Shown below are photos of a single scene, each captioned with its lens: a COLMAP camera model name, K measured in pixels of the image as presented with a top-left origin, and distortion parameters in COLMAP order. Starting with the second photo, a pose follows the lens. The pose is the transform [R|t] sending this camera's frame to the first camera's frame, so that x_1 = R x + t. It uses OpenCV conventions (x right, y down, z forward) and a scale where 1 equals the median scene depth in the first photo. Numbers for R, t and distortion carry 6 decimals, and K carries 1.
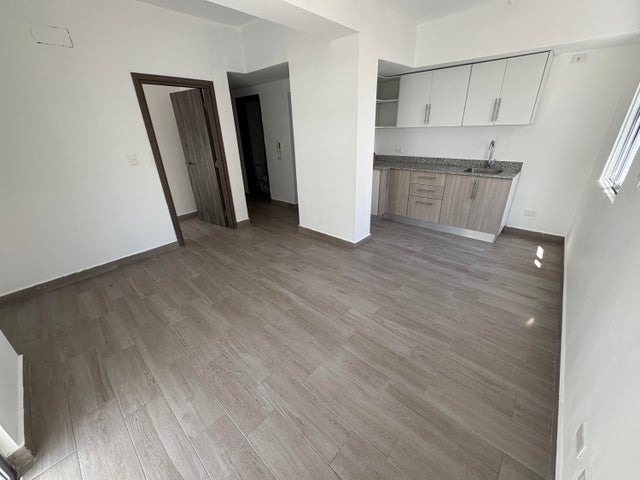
lens RADIAL K [[254.5, 0, 320.0], [0, 254.5, 240.0], [0, 0, 1]] dist [-0.001760, 0.000064]
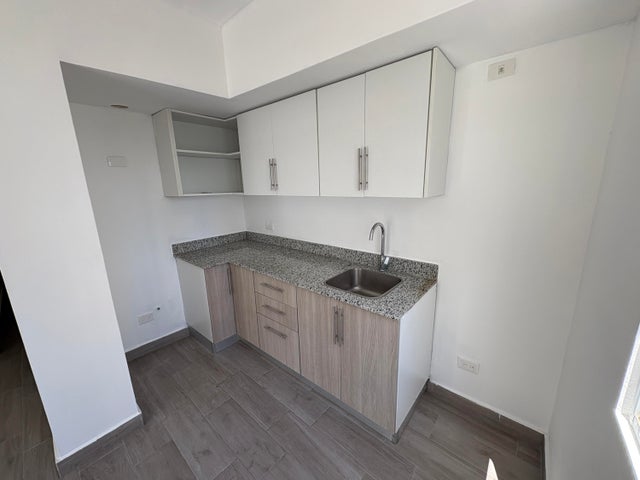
lens RADIAL K [[253.2, 0, 321.0], [0, 253.2, 239.5], [0, 0, 1]] dist [0.001824, 0.000099]
pose [[0.999614, -0.001262, 0.027746, 0.600345], [0.006681, 0.980561, -0.196103, -0.281178], [-0.026959, 0.196213, 0.980191, 0.546112]]
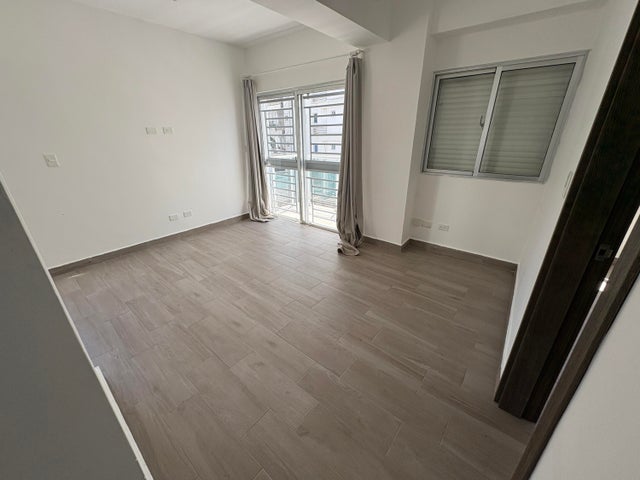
lens RADIAL K [[253.2, 0, 321.0], [0, 253.2, 239.5], [0, 0, 1]] dist [0.001824, 0.000099]
pose [[-0.997507, 0.060241, -0.036765, -0.308467], [0.013863, 0.678051, 0.734884, -0.543065], [0.069198, 0.732542, -0.677195, 1.267901]]
